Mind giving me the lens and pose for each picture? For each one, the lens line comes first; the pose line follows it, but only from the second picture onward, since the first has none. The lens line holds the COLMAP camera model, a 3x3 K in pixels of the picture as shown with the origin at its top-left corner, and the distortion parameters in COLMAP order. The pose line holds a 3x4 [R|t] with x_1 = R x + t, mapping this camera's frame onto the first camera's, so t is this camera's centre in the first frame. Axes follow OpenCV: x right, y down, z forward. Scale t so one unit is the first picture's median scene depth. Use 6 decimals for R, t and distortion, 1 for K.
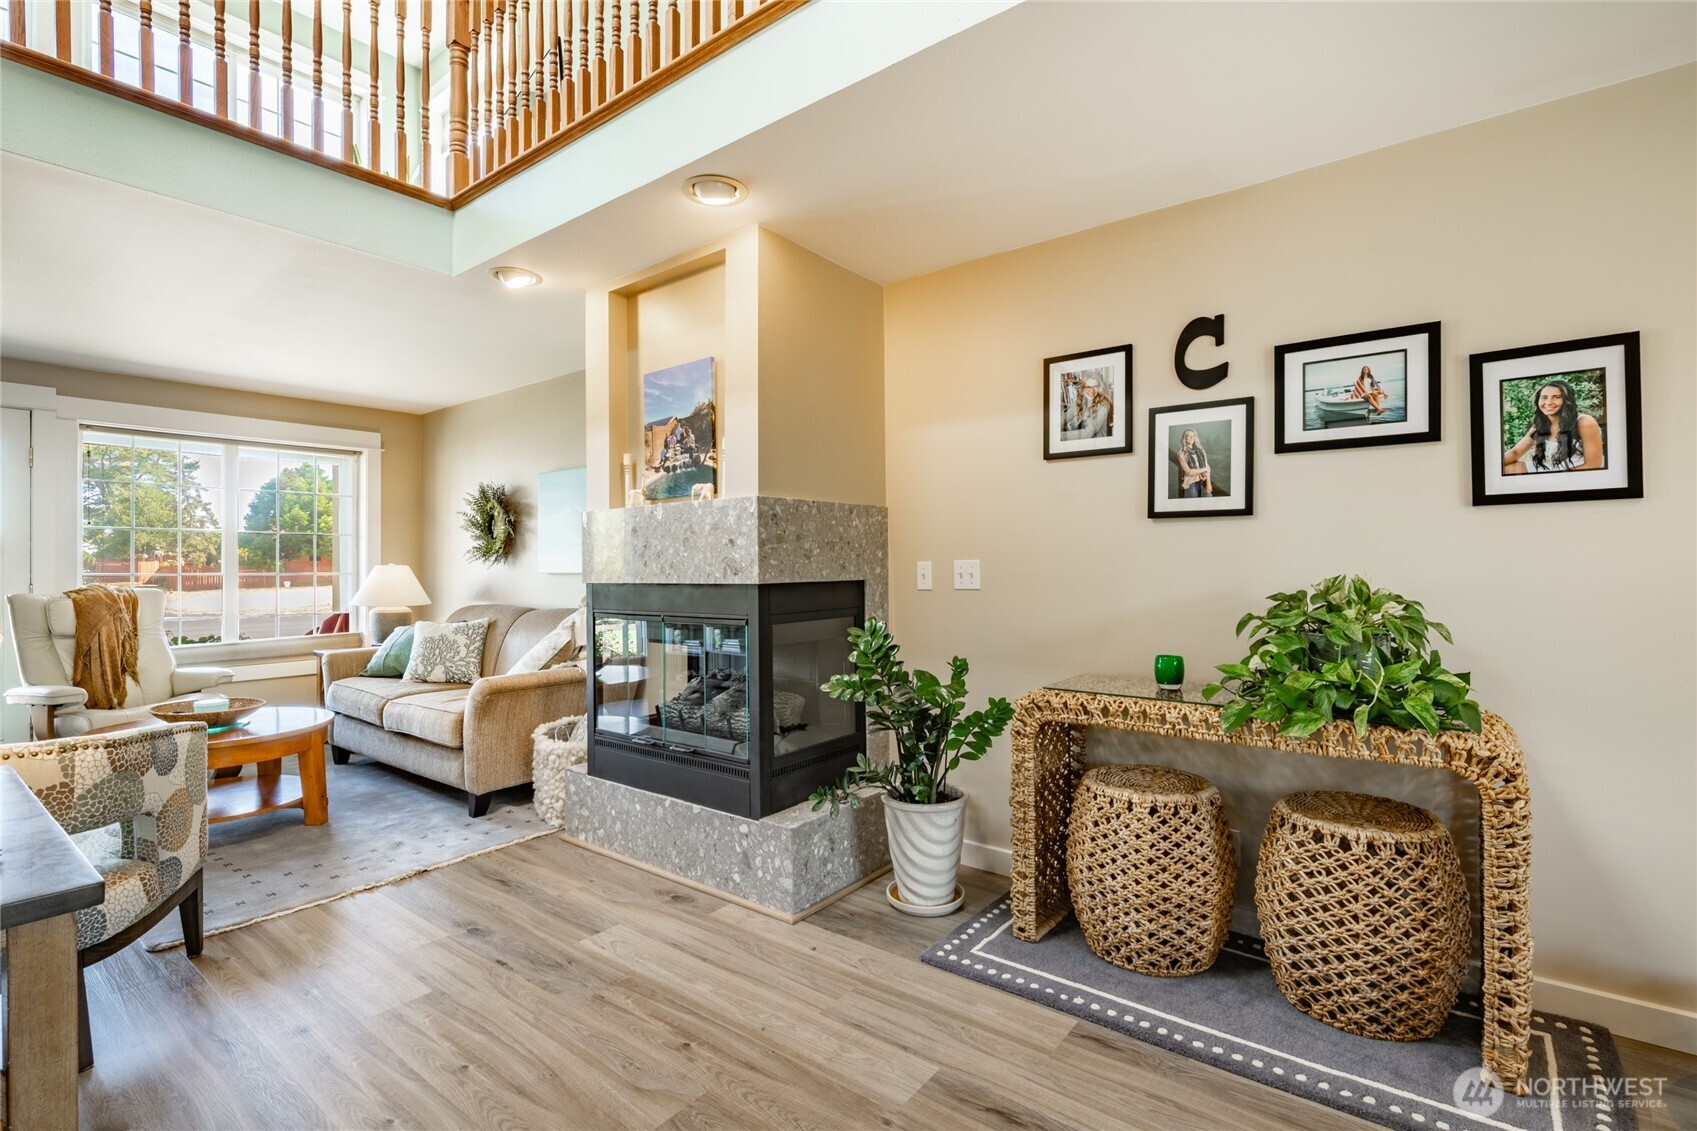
lens RADIAL K [[783.7, 0, 852.4], [0, 783.7, 562.3], [0, 0, 1]] dist [0.007087, -0.006834]
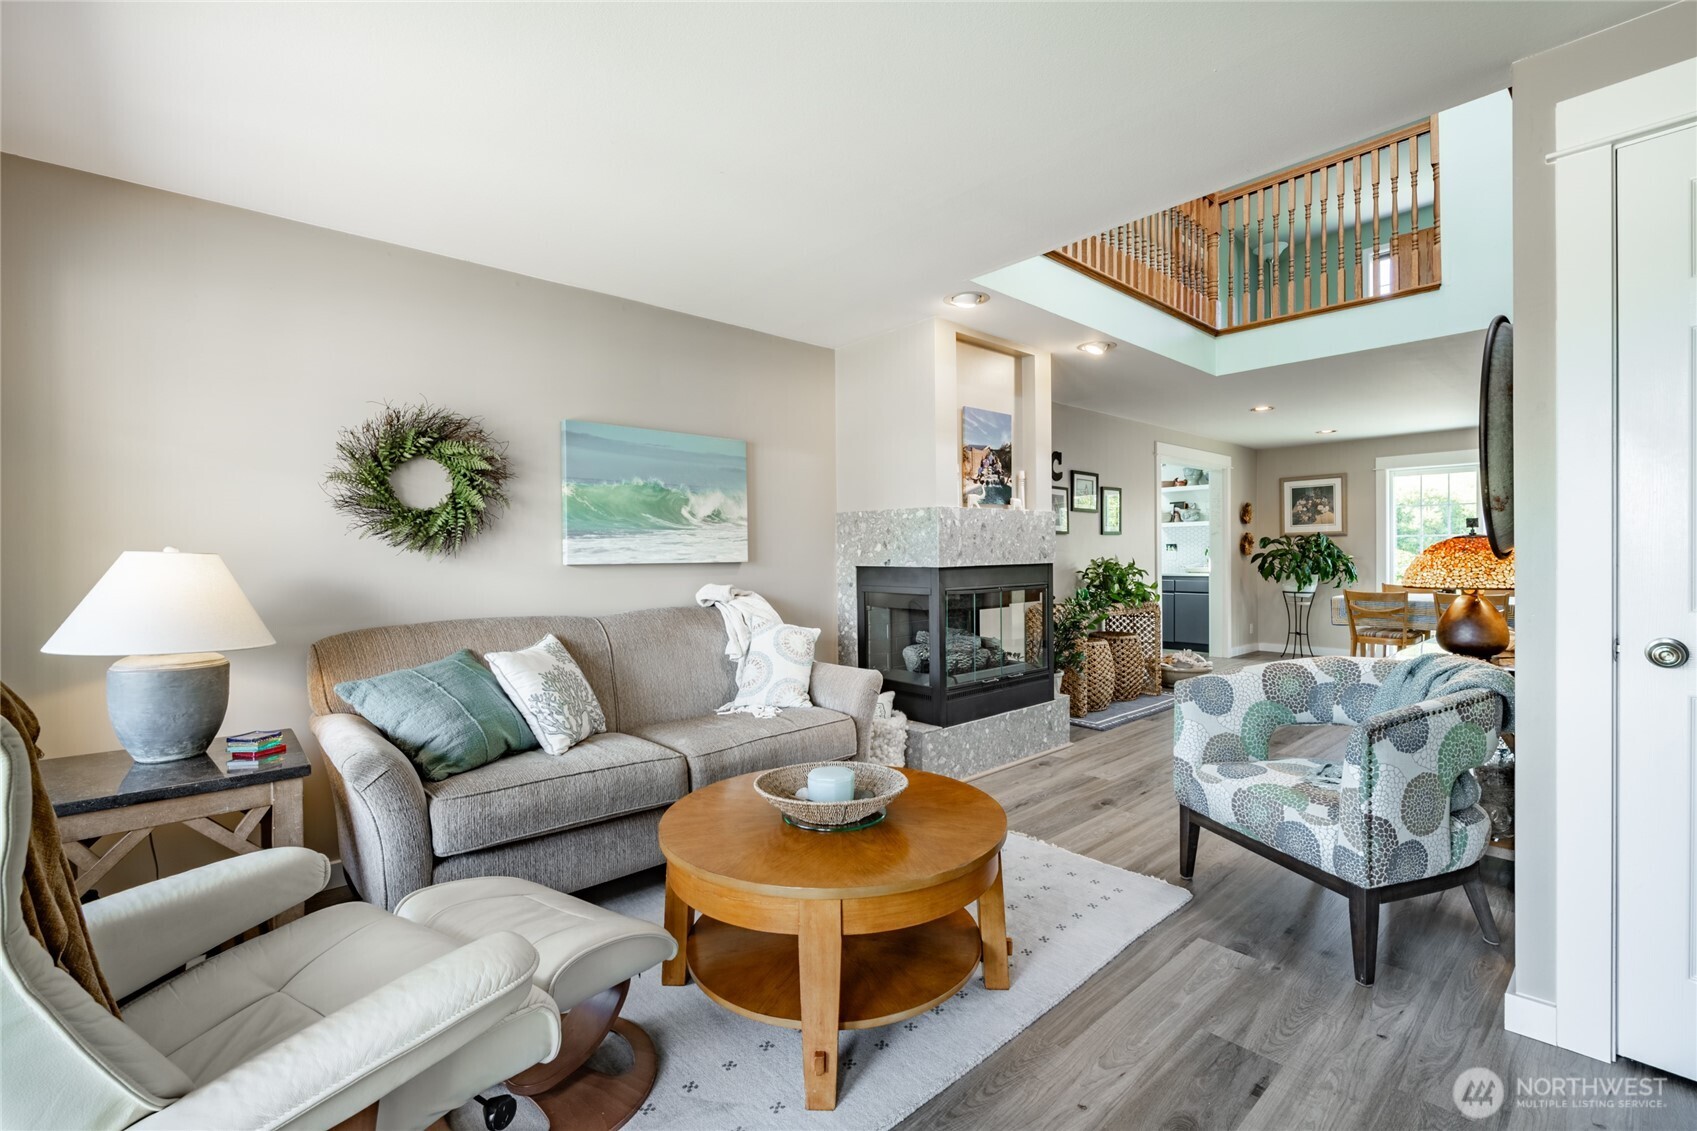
lens RADIAL K [[742.0, 0, 859.9], [0, 742.0, 559.8], [0, 0, 1]] dist [0.014454, -0.000204]
pose [[0.154814, -0.003156, 0.987939, -1.585680], [0.002448, 0.999993, 0.002810, 0.013263], [-0.987941, 0.001983, 0.154820, 1.027428]]
